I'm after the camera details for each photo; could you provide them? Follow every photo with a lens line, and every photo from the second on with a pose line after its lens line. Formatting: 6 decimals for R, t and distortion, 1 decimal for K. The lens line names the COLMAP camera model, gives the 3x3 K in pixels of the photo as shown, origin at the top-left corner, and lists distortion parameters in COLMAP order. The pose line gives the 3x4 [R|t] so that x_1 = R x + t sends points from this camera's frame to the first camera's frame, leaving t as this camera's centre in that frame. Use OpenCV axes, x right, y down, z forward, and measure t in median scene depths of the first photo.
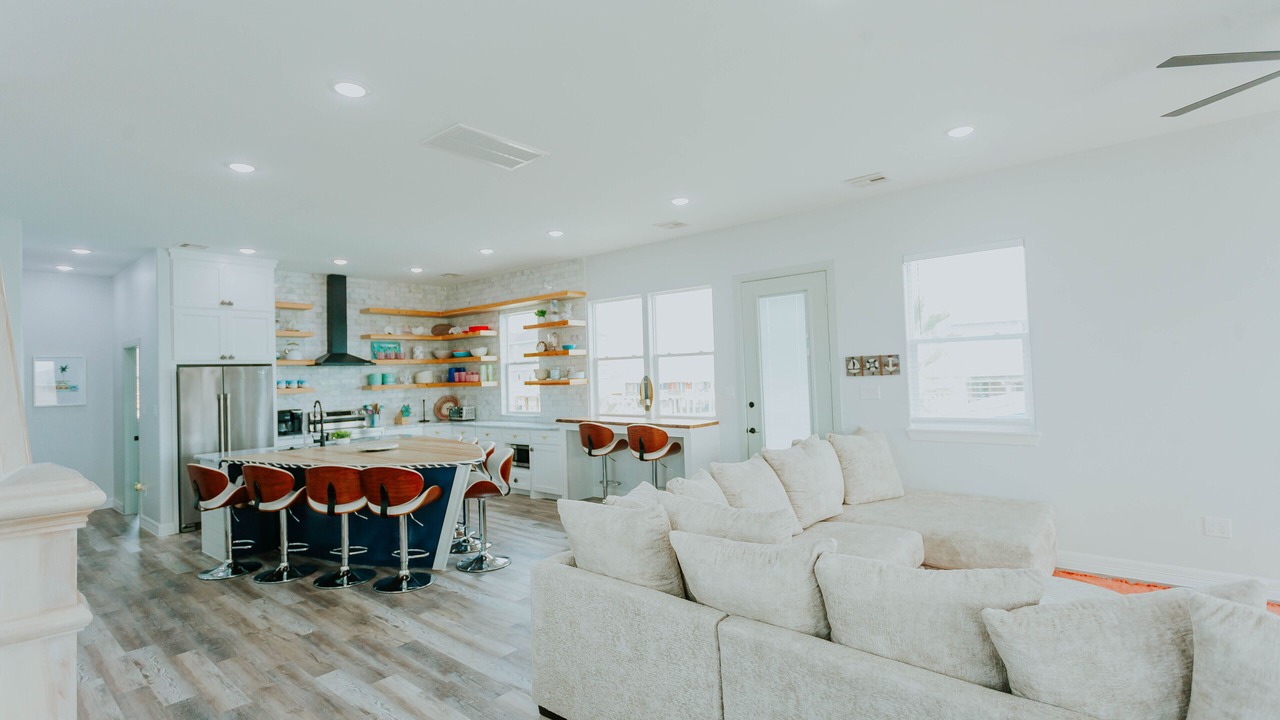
lens RADIAL K [[604.5, 0, 635.6], [0, 604.5, 358.7], [0, 0, 1]] dist [-0.001621, 0.000200]
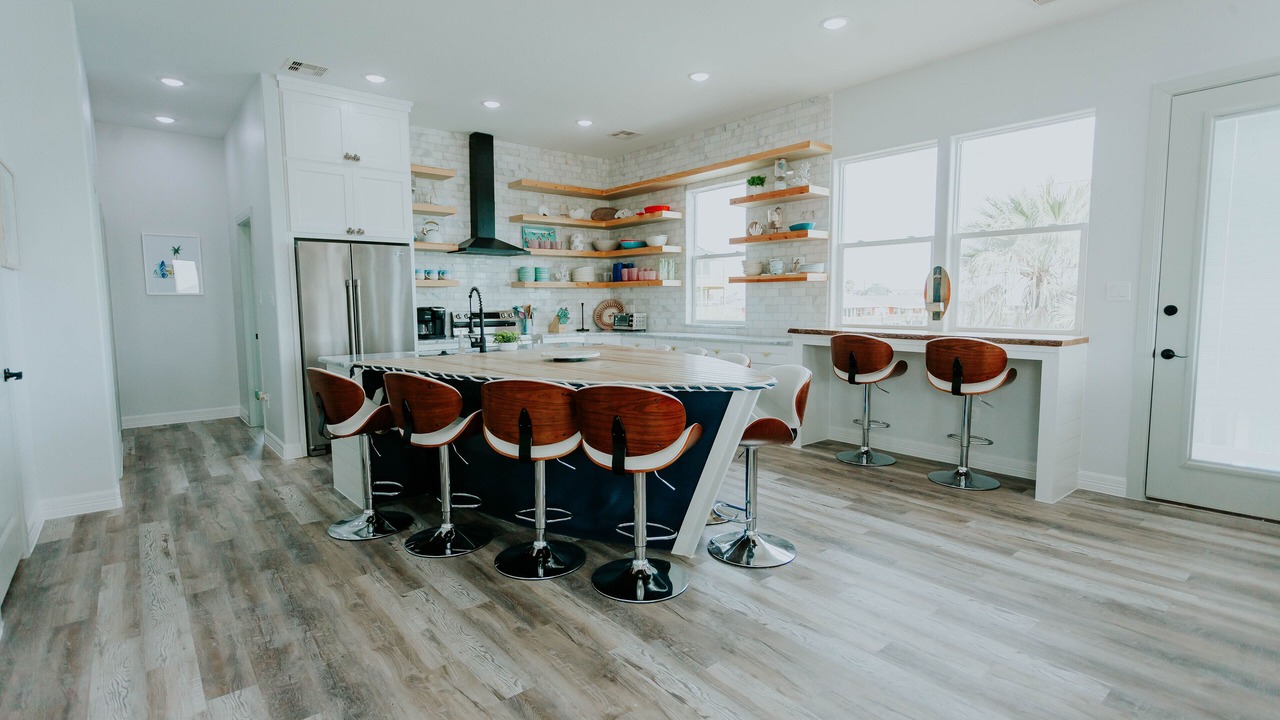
lens RADIAL K [[614.7, 0, 633.7], [0, 614.7, 359.8], [0, 0, 1]] dist [-0.013517, 0.012854]
pose [[0.985344, 0.040335, -0.165742, -0.202003], [-0.019818, 0.992130, 0.123630, 0.055012], [0.169424, -0.118534, 0.978389, 0.293782]]
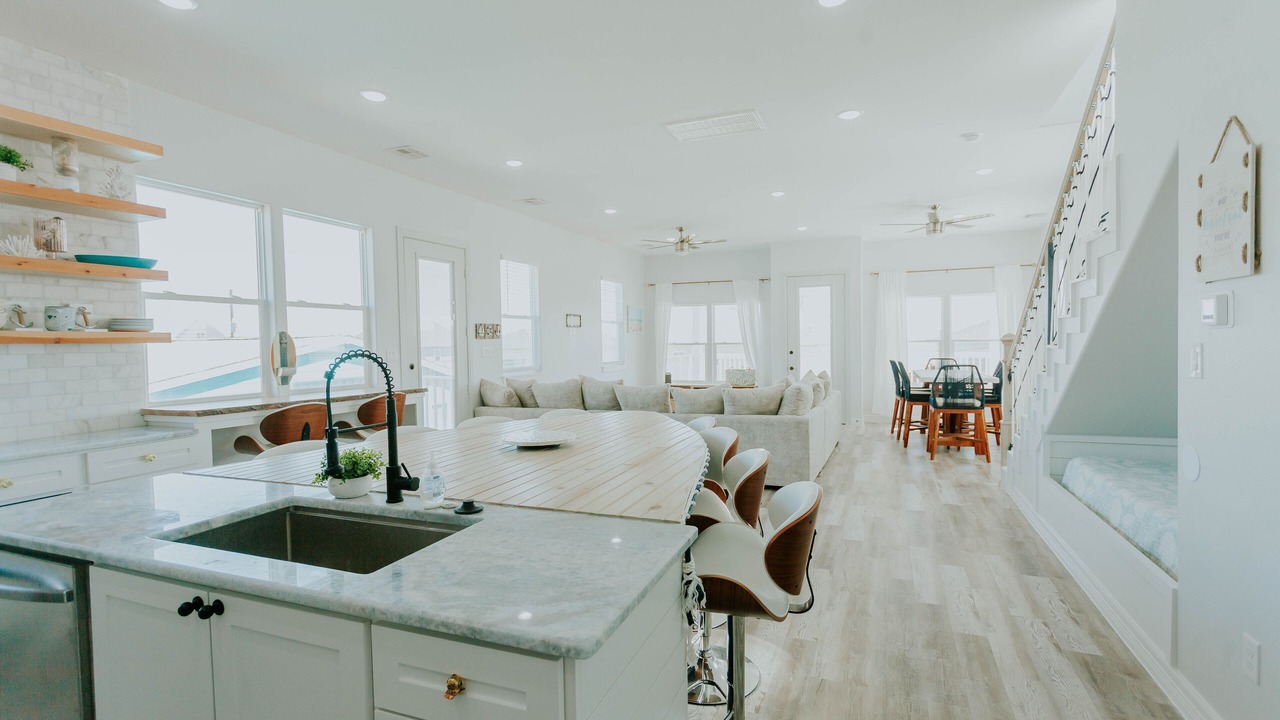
lens RADIAL K [[604.5, 0, 635.6], [0, 604.5, 358.7], [0, 0, 1]] dist [-0.001621, 0.000200]
pose [[-0.314287, 0.012756, 0.949242, -0.757955], [0.003056, 0.999918, -0.012425, 0.069881], [-0.949323, -0.001004, -0.314300, 0.877938]]
